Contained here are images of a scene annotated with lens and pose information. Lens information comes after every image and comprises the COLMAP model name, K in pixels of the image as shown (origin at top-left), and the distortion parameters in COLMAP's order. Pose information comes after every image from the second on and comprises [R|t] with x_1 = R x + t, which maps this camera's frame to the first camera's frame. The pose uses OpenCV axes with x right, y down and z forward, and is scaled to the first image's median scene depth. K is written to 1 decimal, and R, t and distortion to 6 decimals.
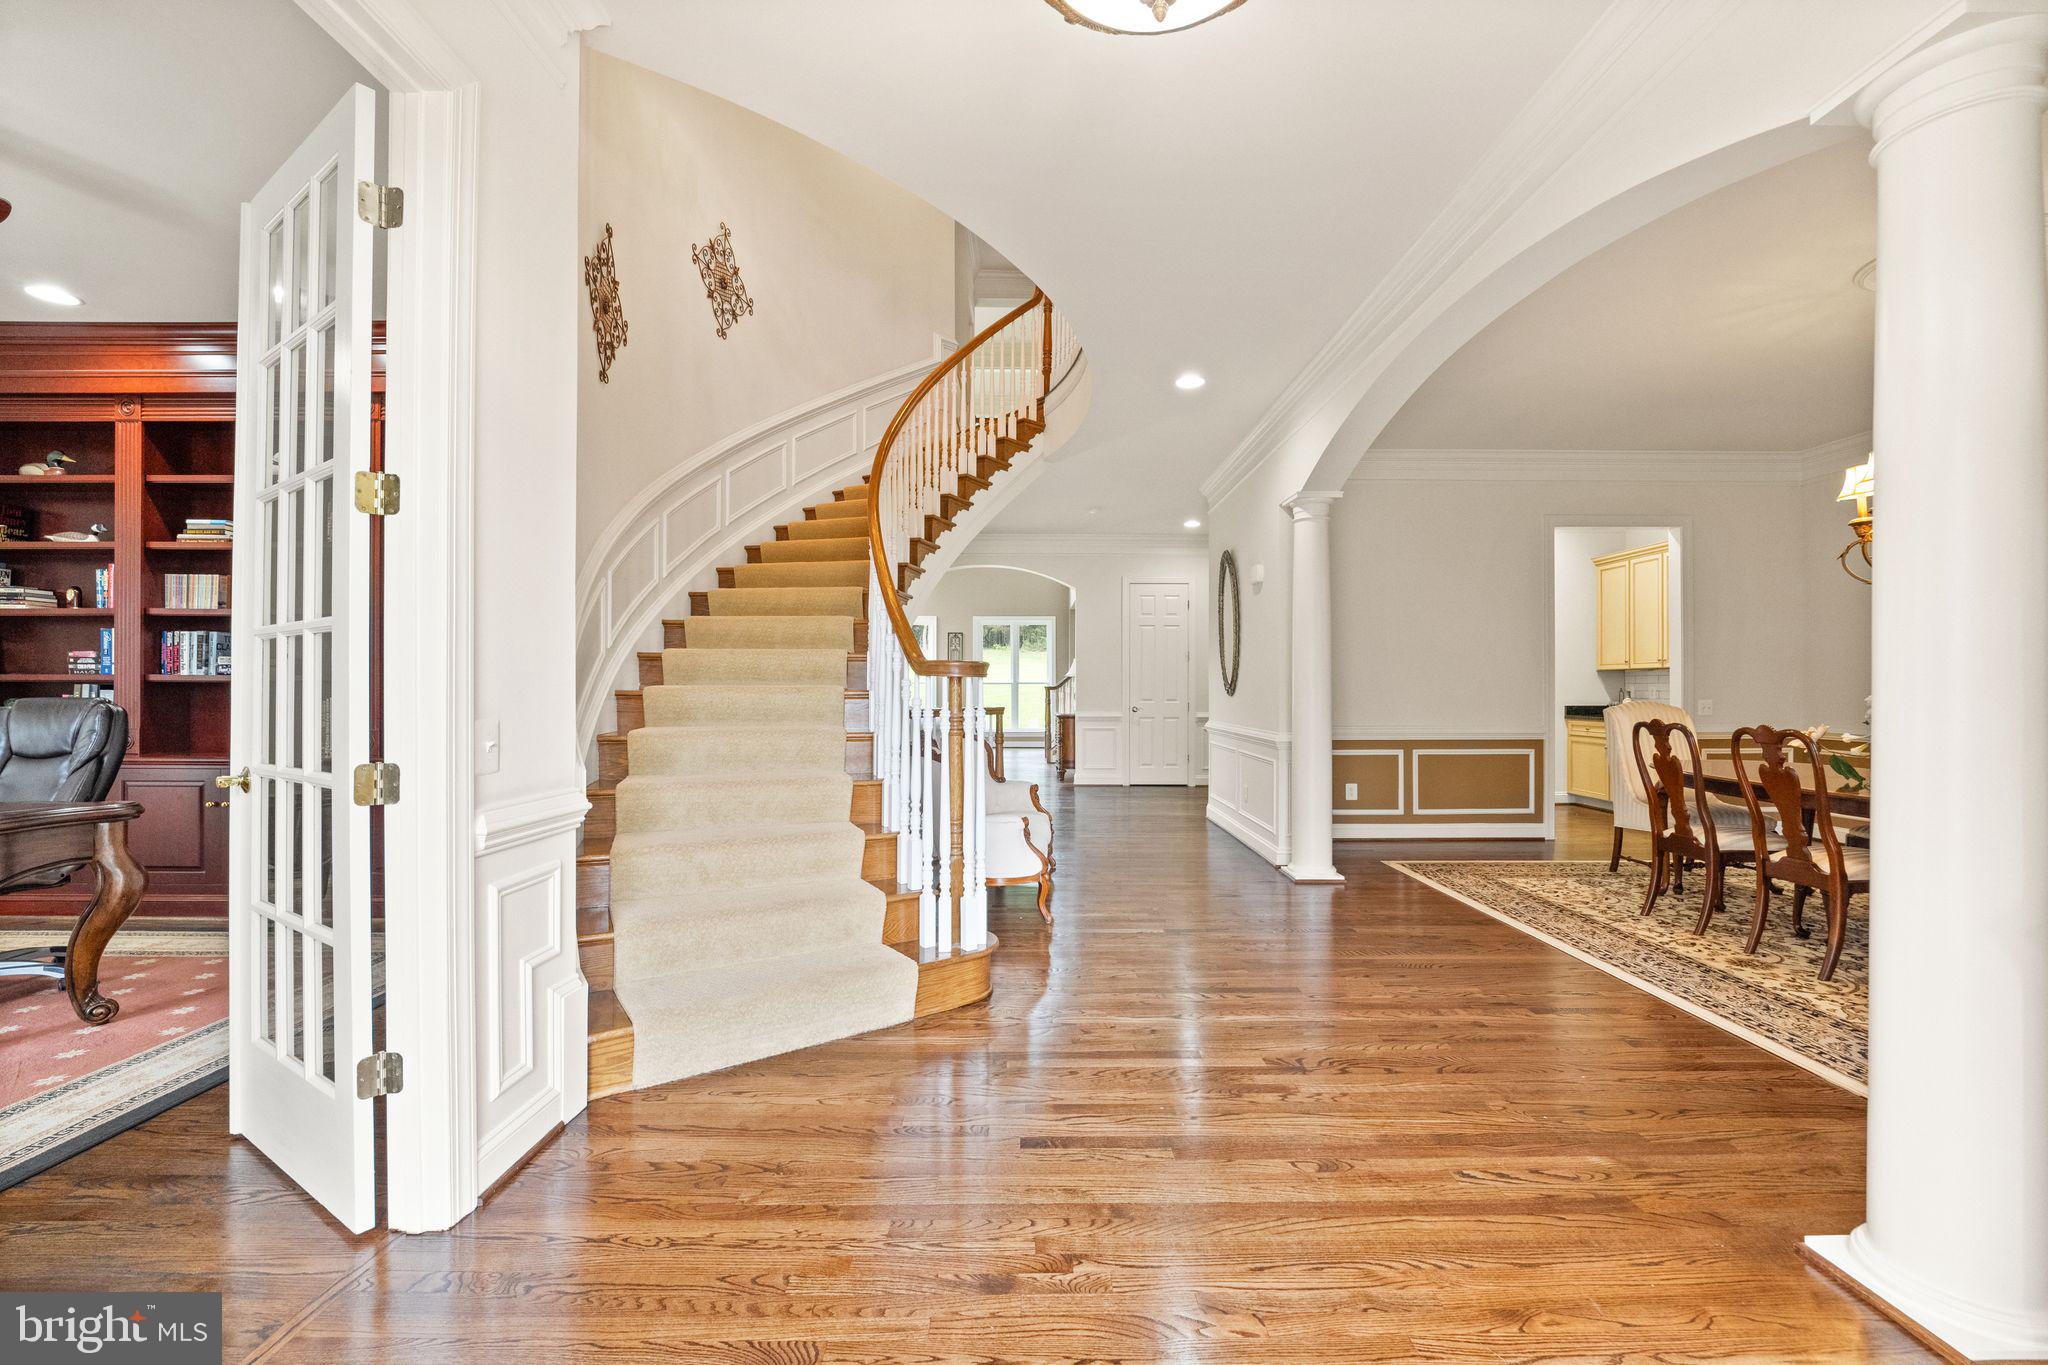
lens RADIAL K [[834.4, 0, 1031.9], [0, 834.4, 695.7], [0, 0, 1]] dist [-0.015429, 0.000440]
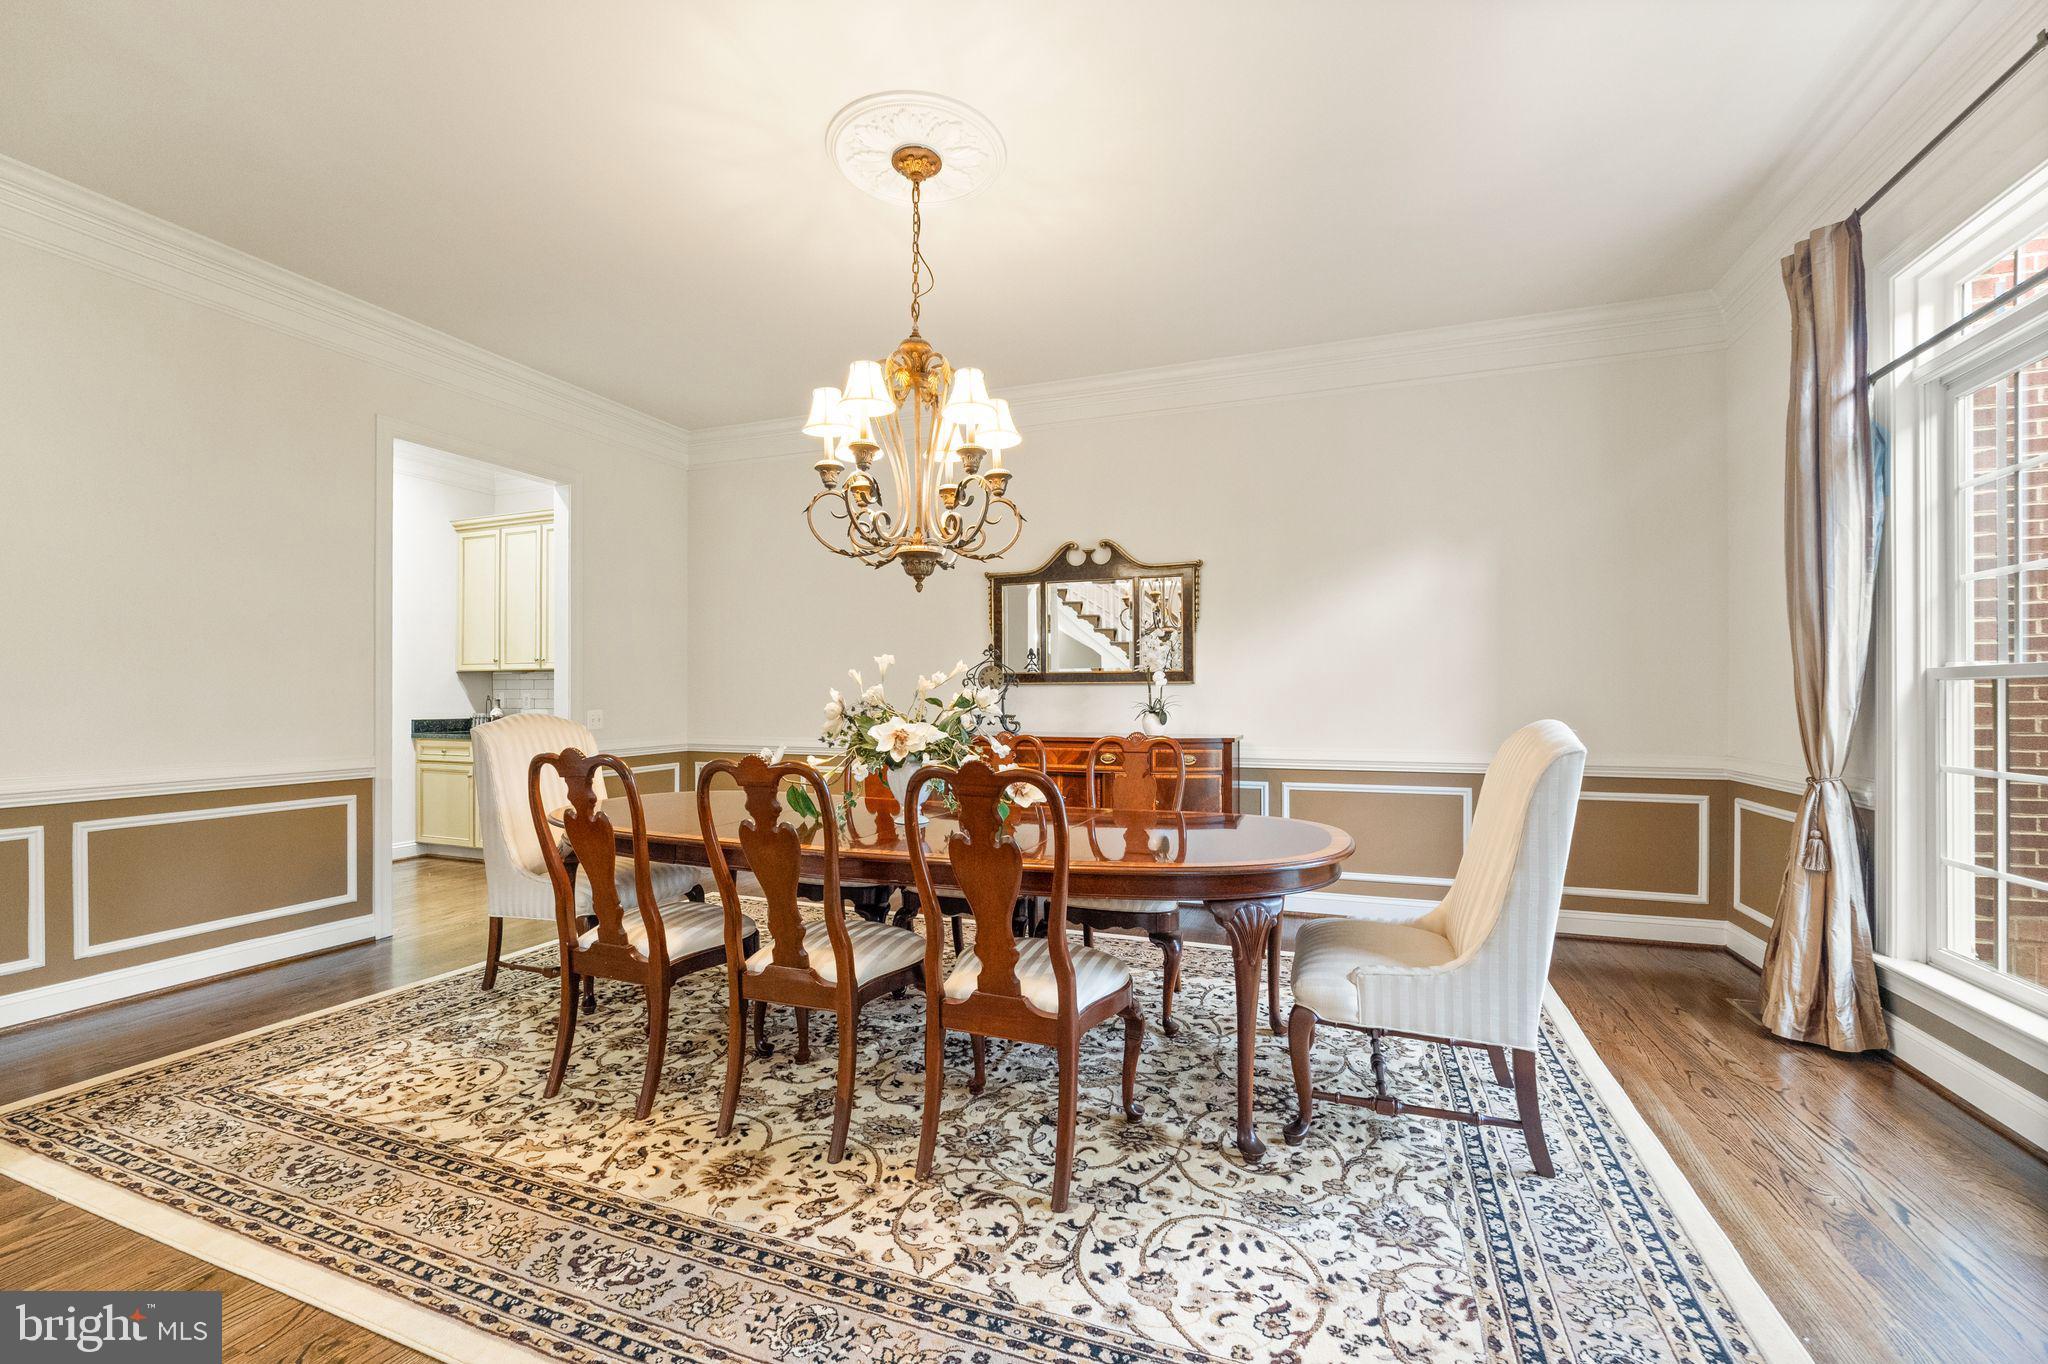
lens RADIAL K [[845.6, 0, 1024.0], [0, 845.6, 682.0], [0, 0, 1]] dist [-0.000043, -0.000013]
pose [[0.368160, 0.014164, 0.929655, 0.211239], [0.009064, 0.999782, -0.018822, -0.002729], [-0.929718, 0.015356, 0.367951, 0.319759]]
